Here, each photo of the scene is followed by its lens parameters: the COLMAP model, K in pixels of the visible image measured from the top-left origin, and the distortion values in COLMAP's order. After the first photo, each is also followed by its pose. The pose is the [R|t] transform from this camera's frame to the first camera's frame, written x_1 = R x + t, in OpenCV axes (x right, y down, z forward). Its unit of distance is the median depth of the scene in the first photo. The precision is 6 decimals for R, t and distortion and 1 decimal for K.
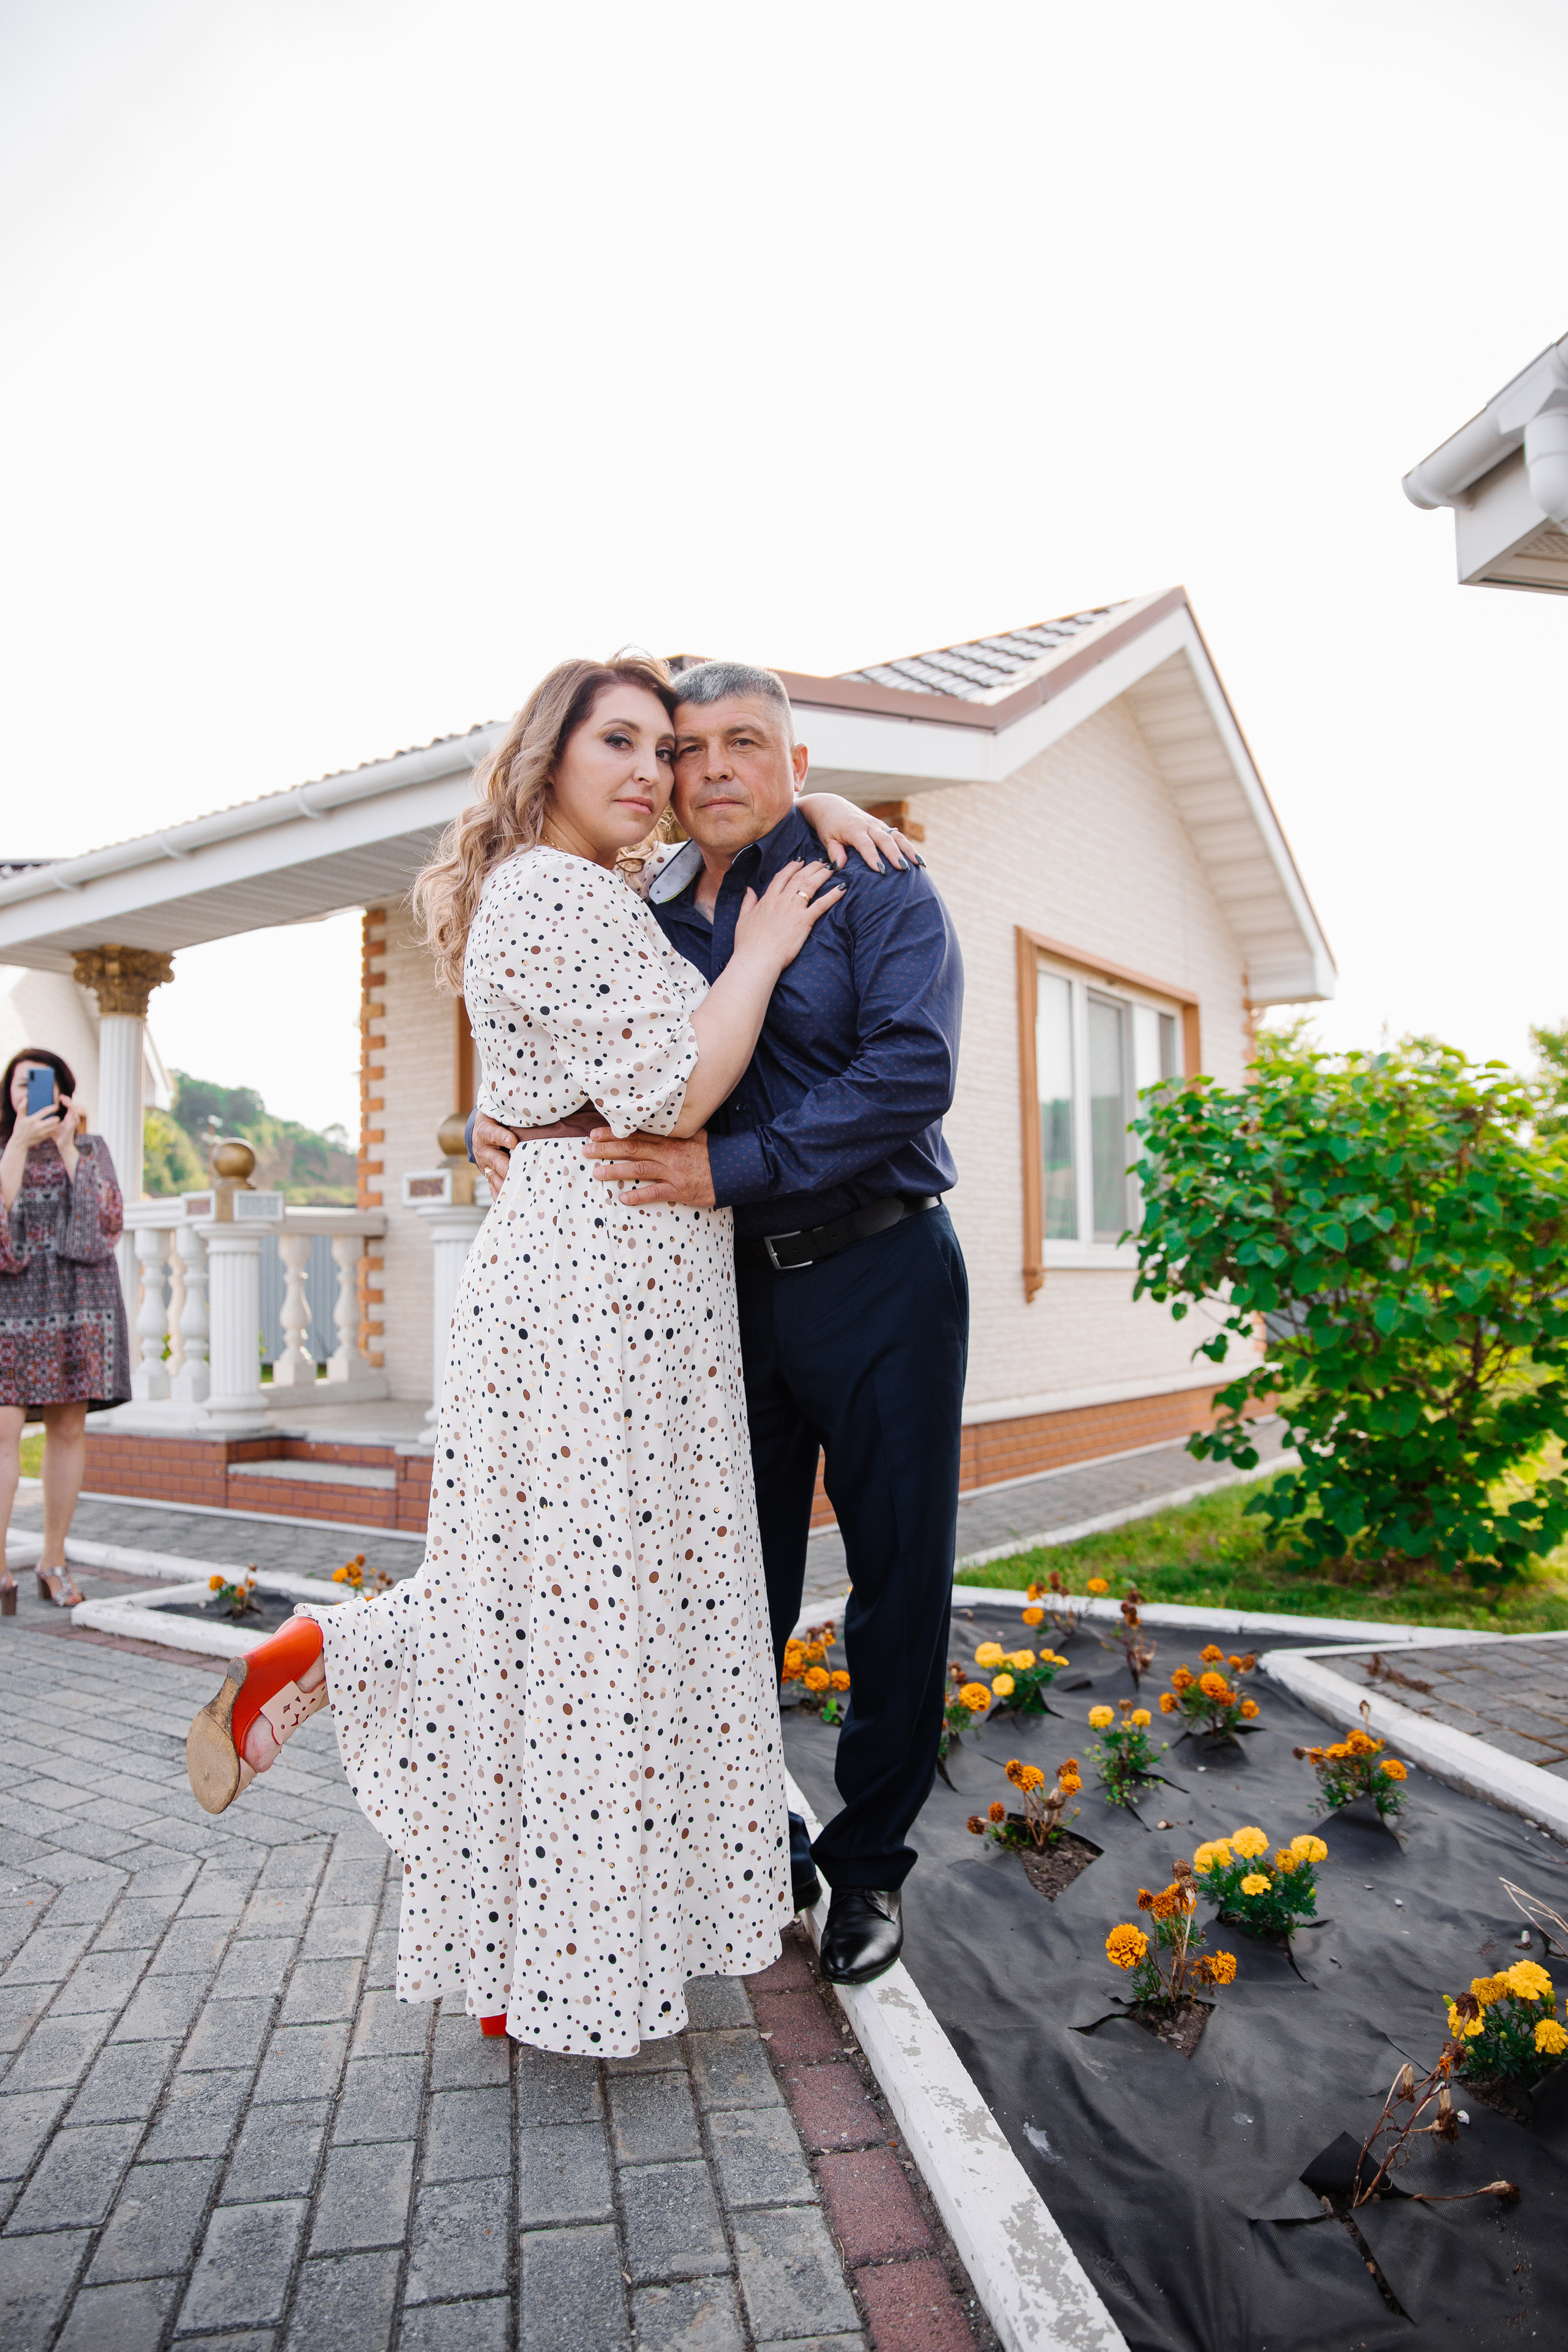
lens RADIAL K [[1647.8, 0, 805.7], [0, 1647.8, 1132.5], [0, 0, 1]] dist [-0.097557, 0.042188]
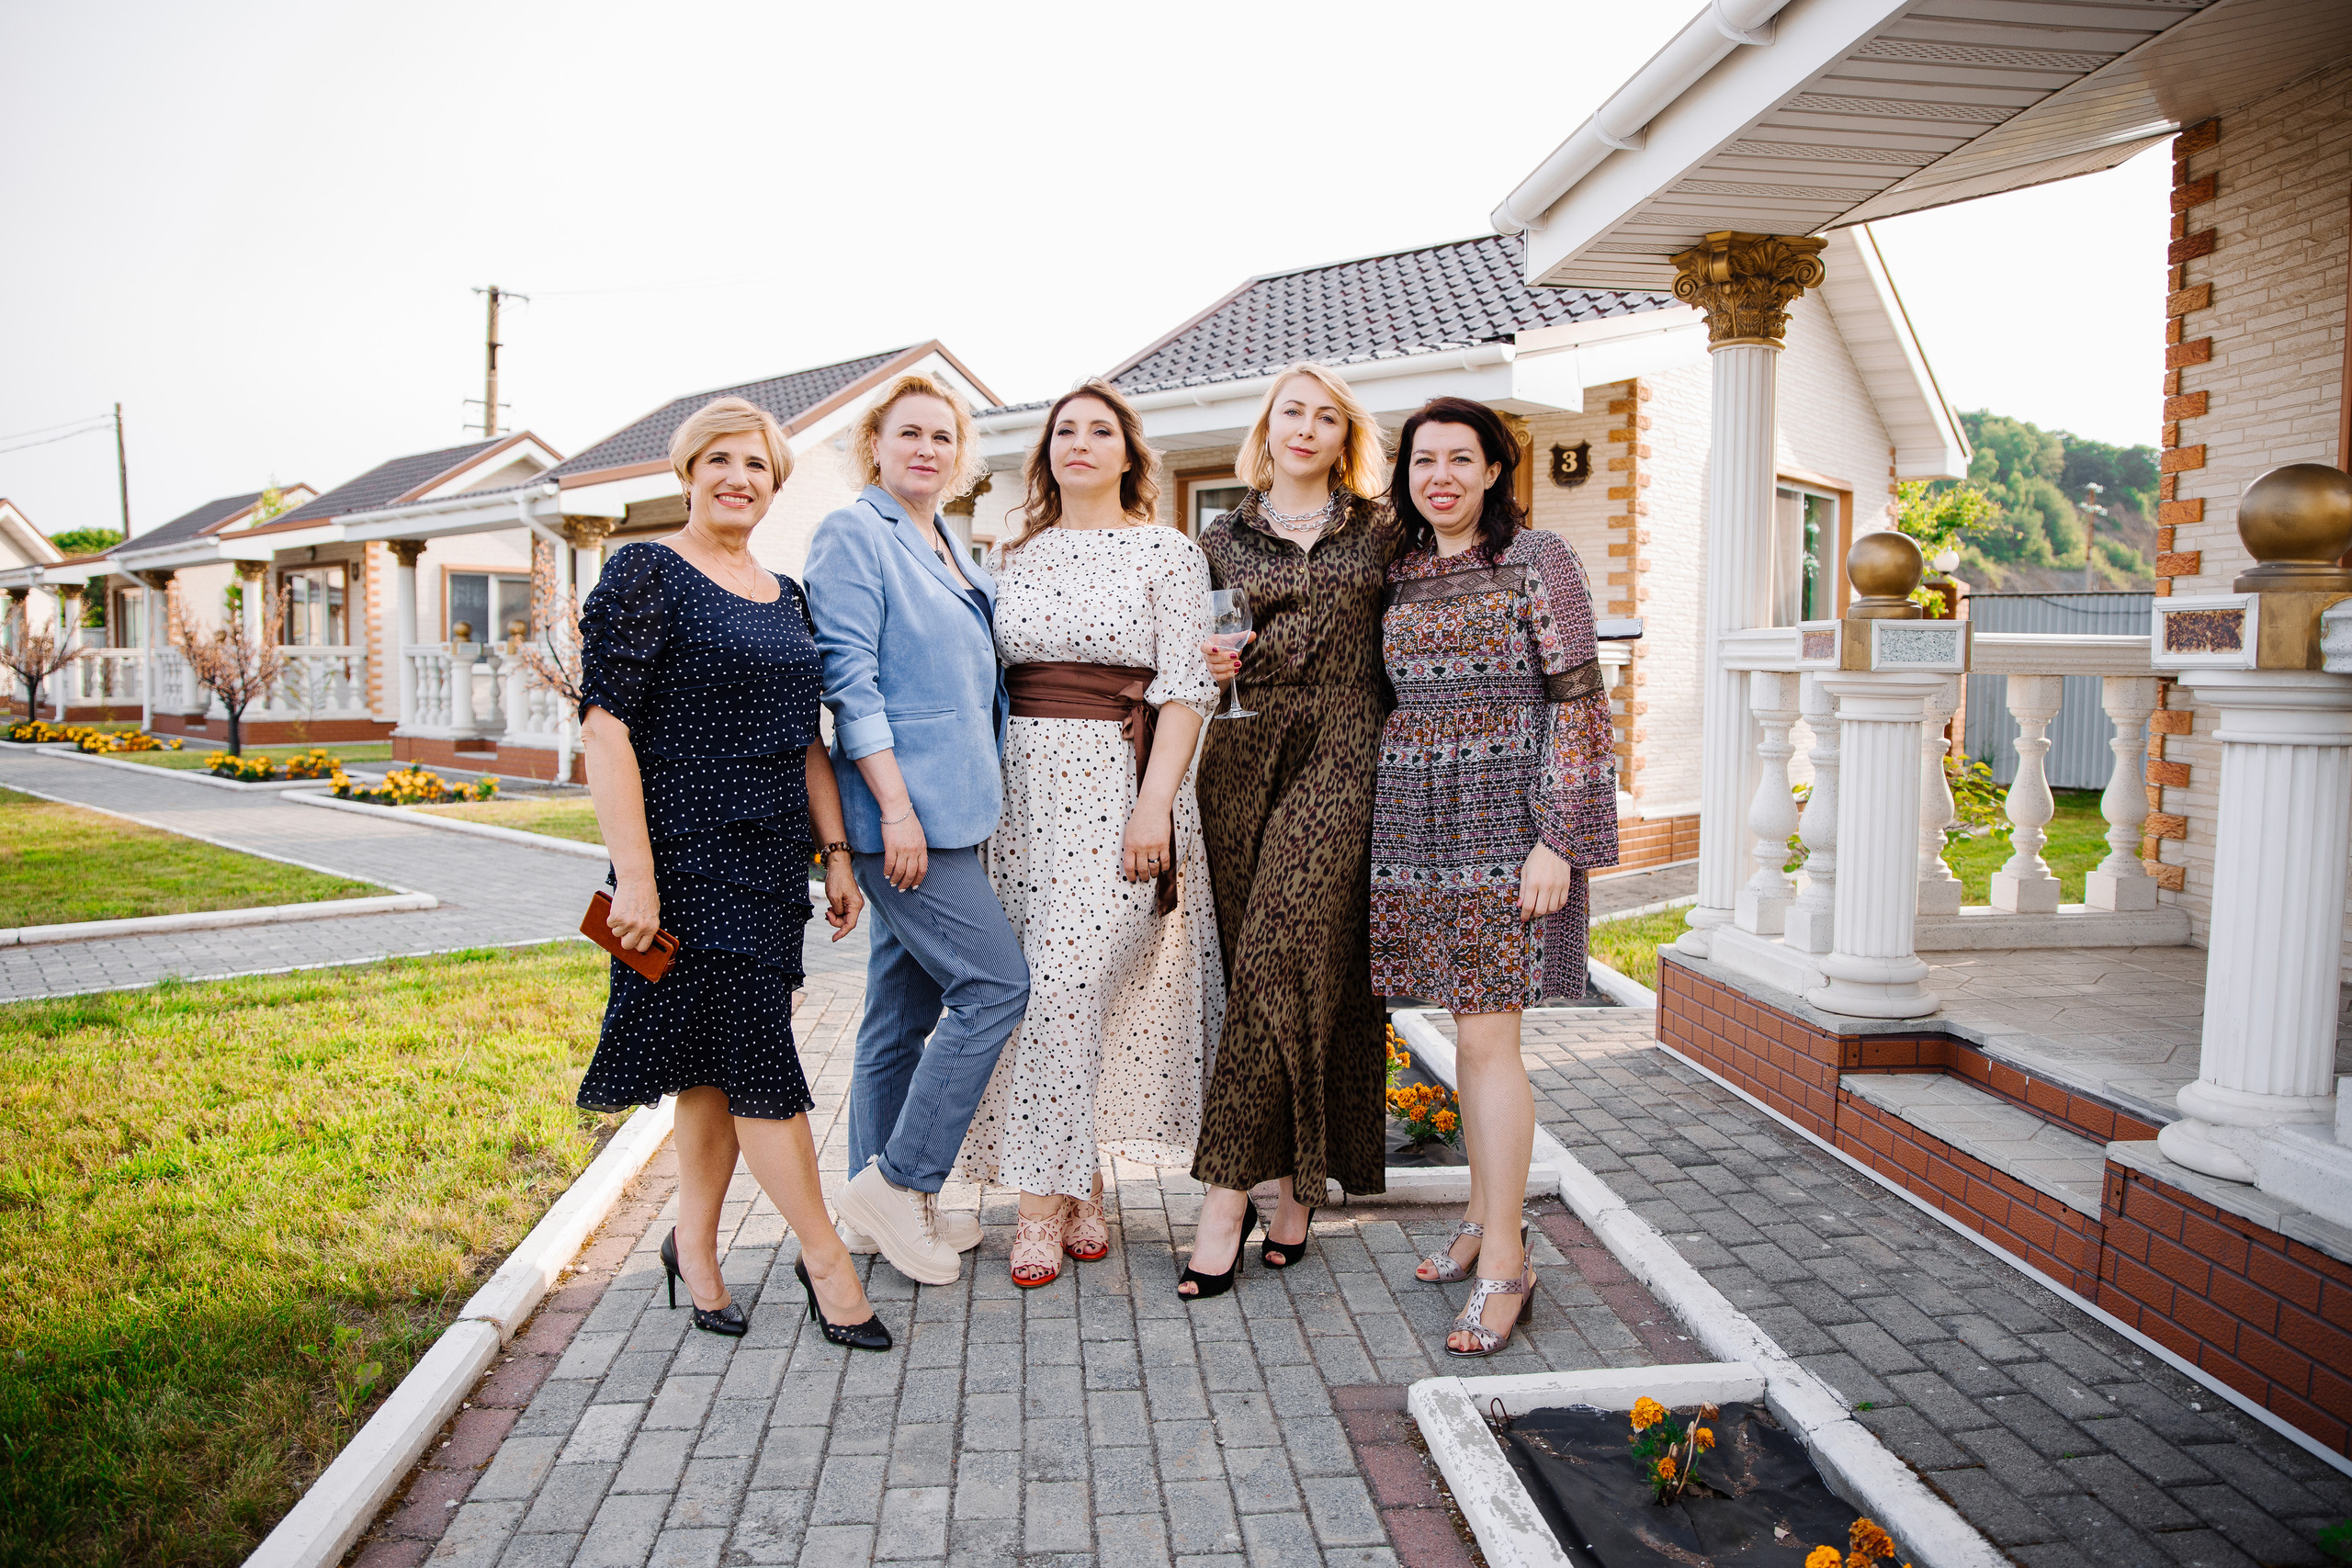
lens RADIAL K [[1647.7, 0, 1158.7], [0, 1647.7, 797.5], [0, 0, 1]] dist [-0.097557, 0.042188]
pose [[0.635955, 0.086477, -0.766865, -0.068202], [0.051661, 0.986702, 0.154109, -0.004963], [0.769995, -0.137624, 0.623031, 0.481537]]
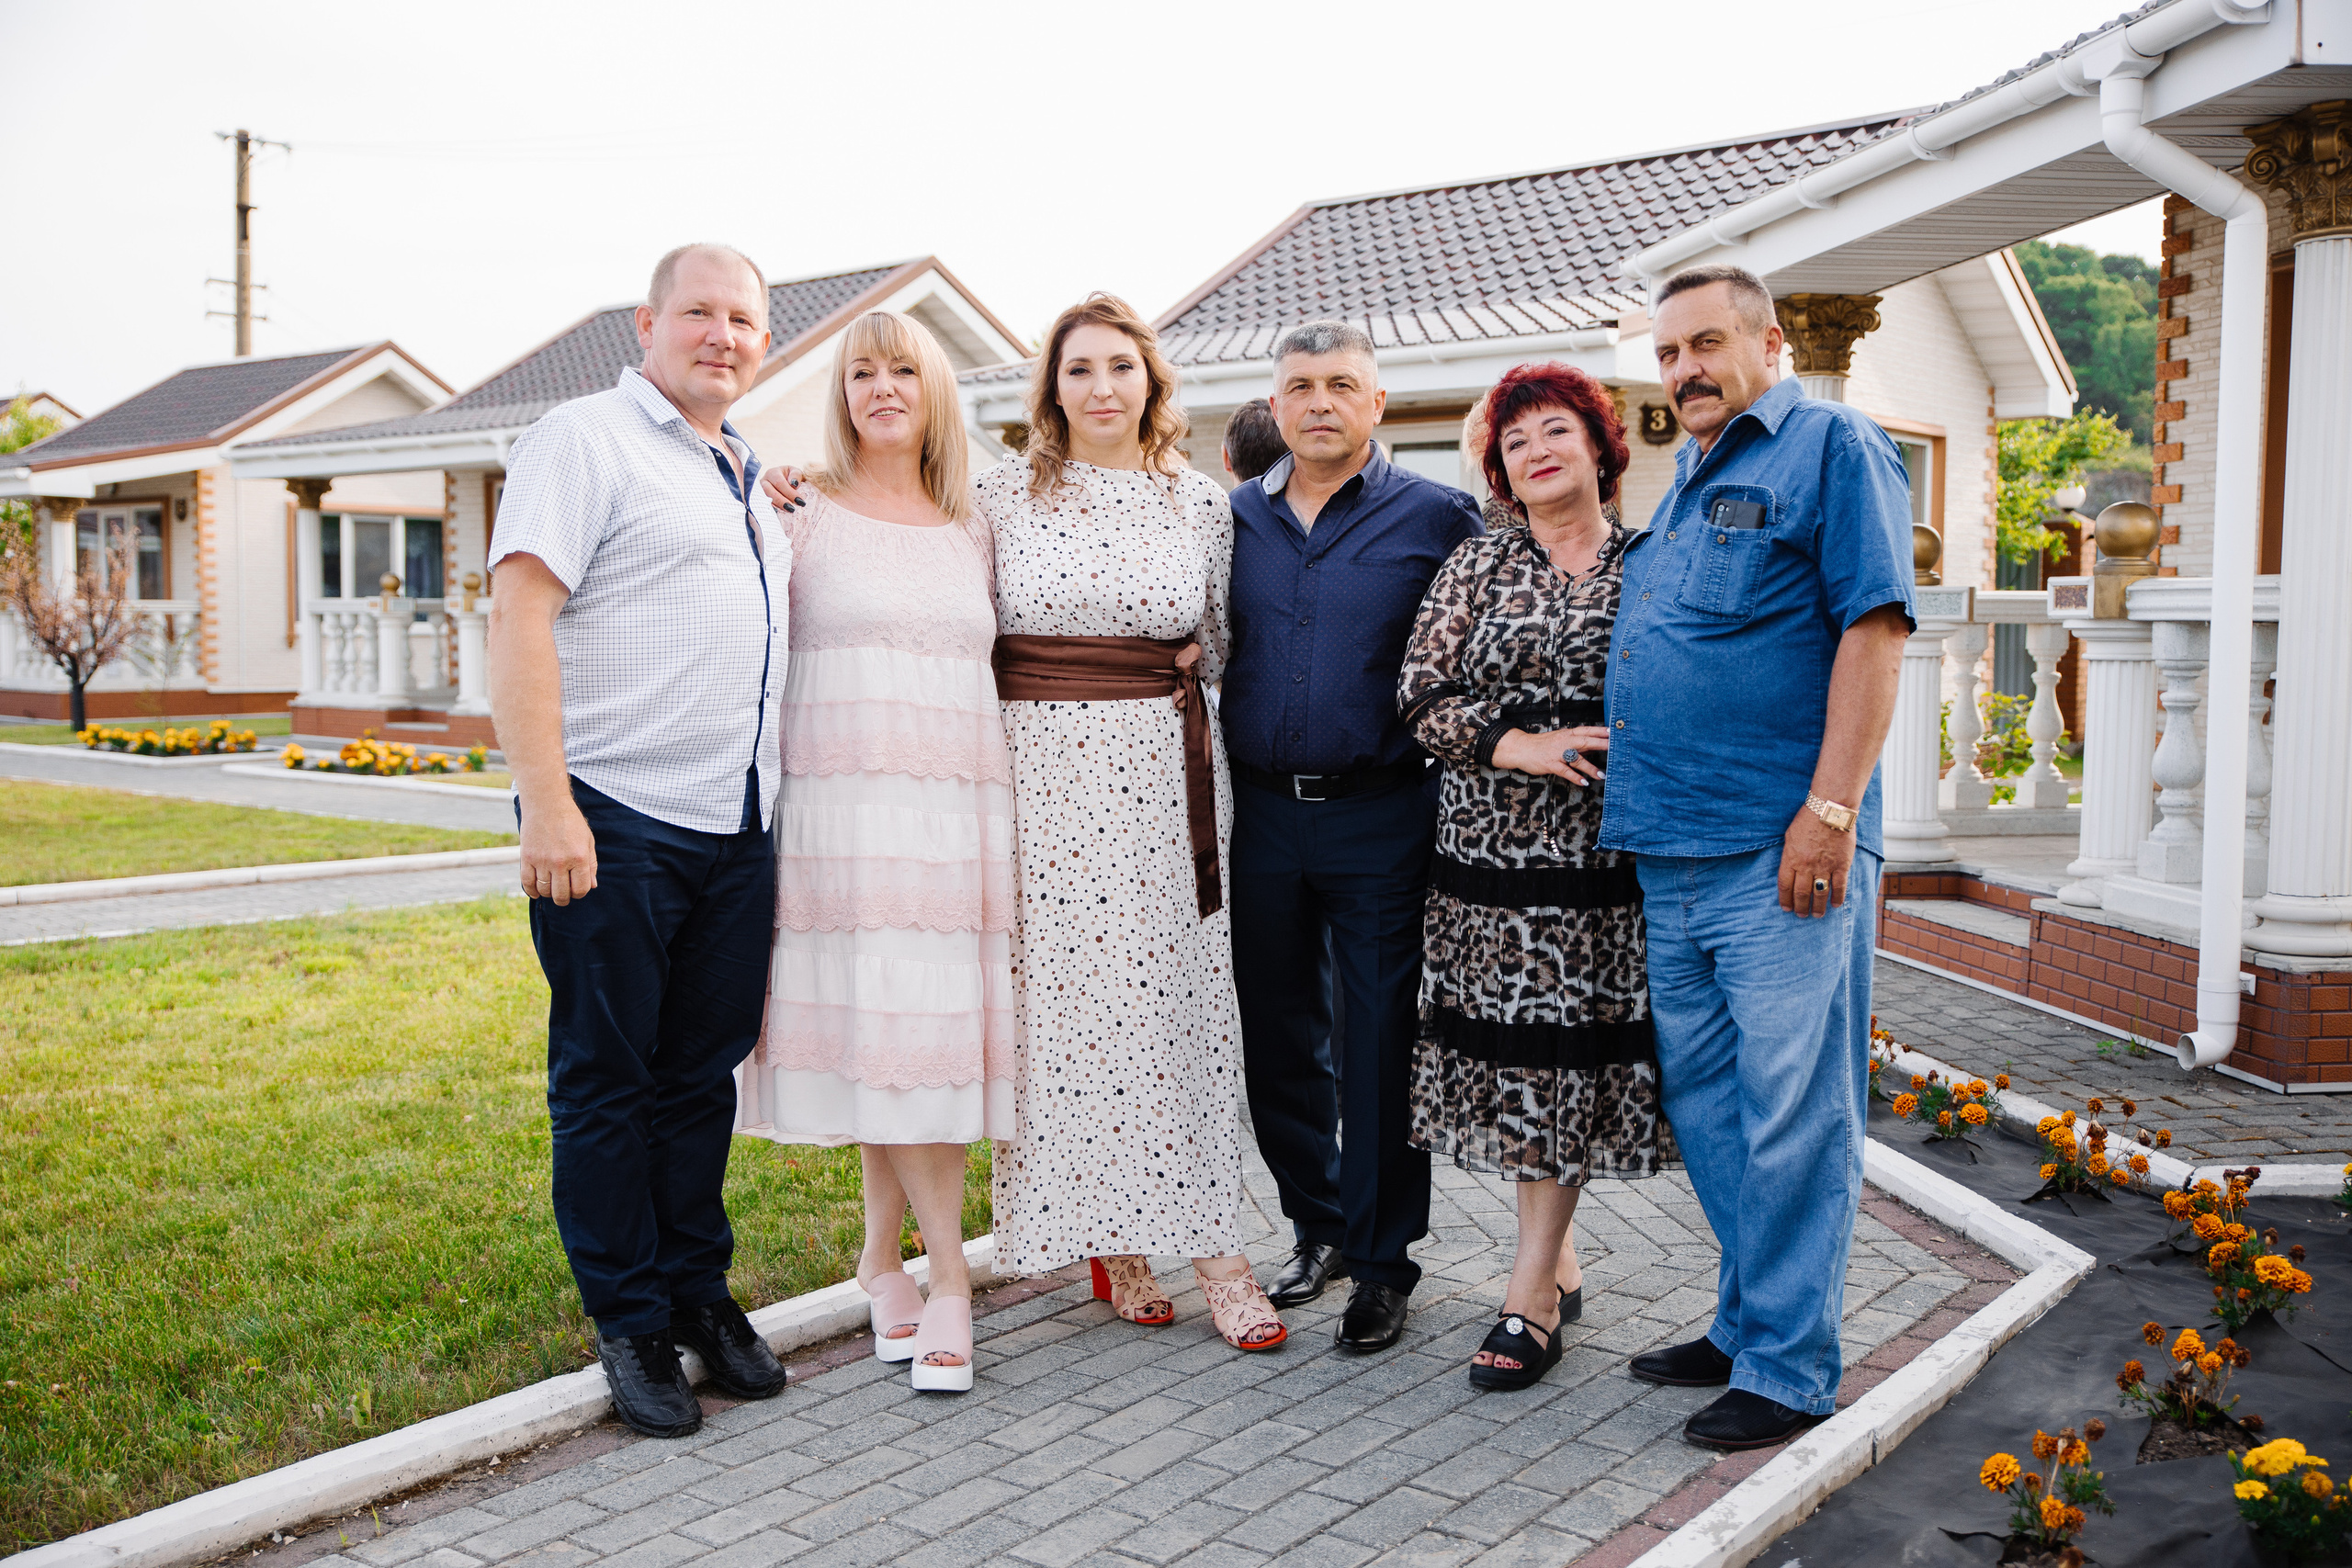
lens RADIAL K [[2276.1, 0, 1122.6], [0, 2276.1, 808.1], [0, 0, 1]] dist [-0.005493, 0.000000]
pose [[0.662898, 0.082337, -0.744169, 0.316393], [0.054234, 0.986043, 0.157409, -0.068531], [0.746743, -0.144705, 0.649180, -0.120859]]
